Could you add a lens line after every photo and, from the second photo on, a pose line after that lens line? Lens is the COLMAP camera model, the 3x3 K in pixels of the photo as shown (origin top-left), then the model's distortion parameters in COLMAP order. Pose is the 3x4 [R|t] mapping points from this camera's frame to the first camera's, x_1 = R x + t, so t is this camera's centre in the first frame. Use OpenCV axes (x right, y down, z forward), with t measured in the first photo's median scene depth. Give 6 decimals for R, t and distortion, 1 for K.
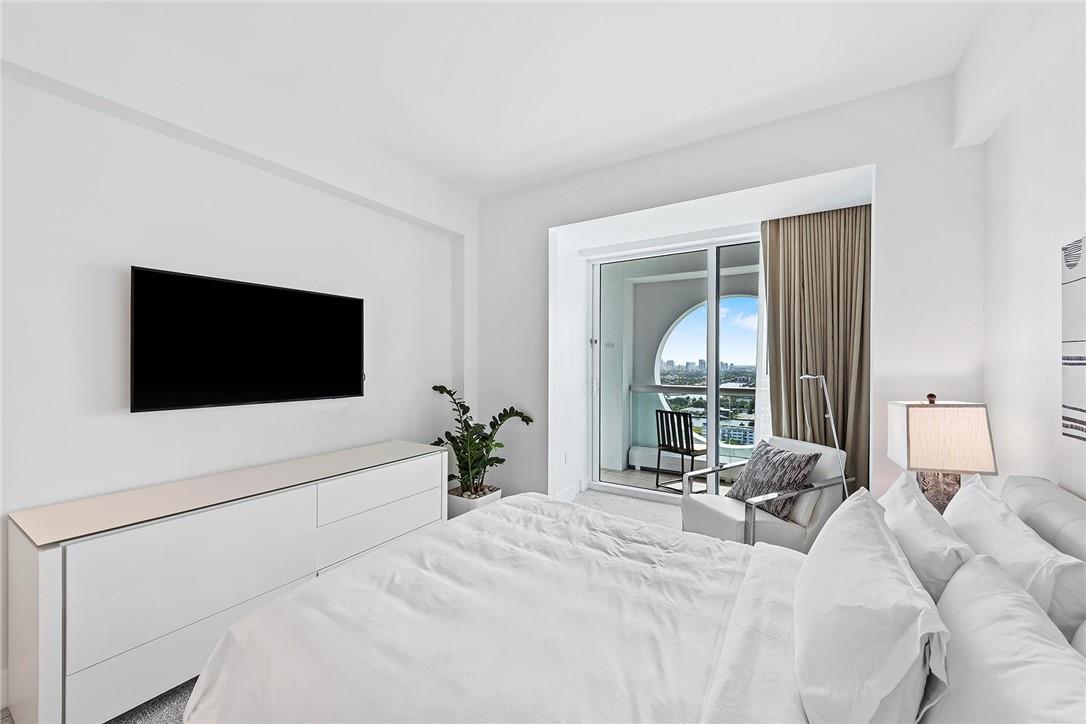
lens RADIAL K [[426.2, 0, 541.0], [0, 426.2, 352.3], [0, 0, 1]] dist [0.022762, -0.007710]
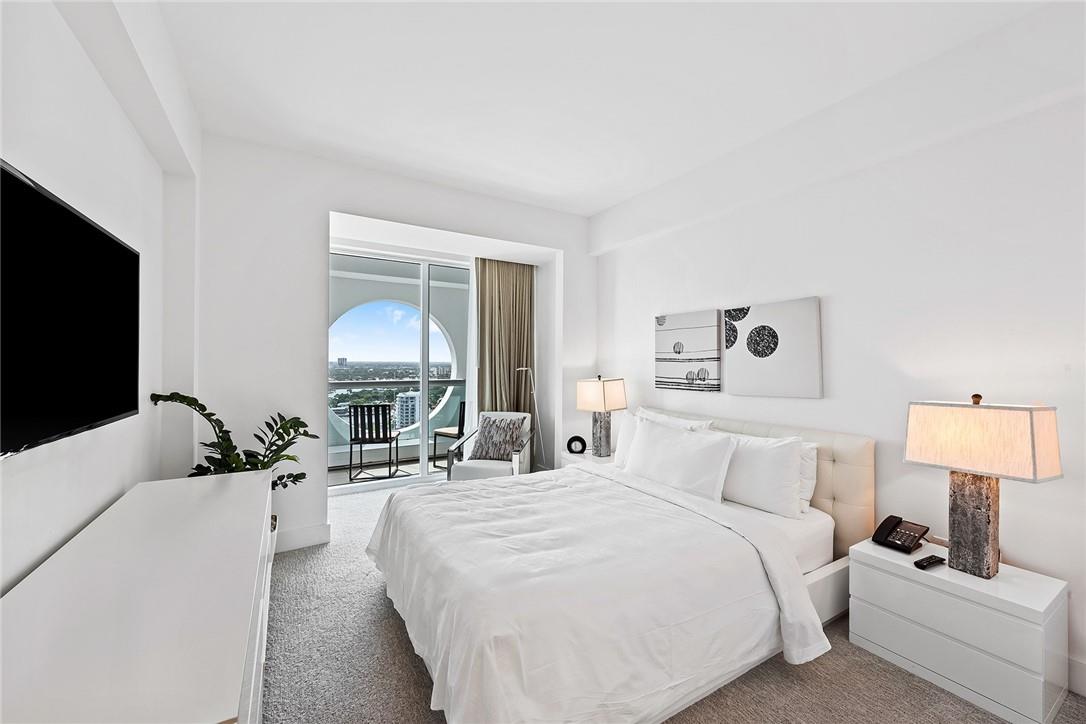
lens RADIAL K [[426.2, 0, 541.0], [0, 426.2, 352.3], [0, 0, 1]] dist [0.022762, -0.007710]
pose [[0.452590, 0.016755, 0.891561, -1.002930], [-0.025363, 0.999661, -0.005911, 0.005106], [-0.891358, -0.019938, 0.452861, 0.312339]]
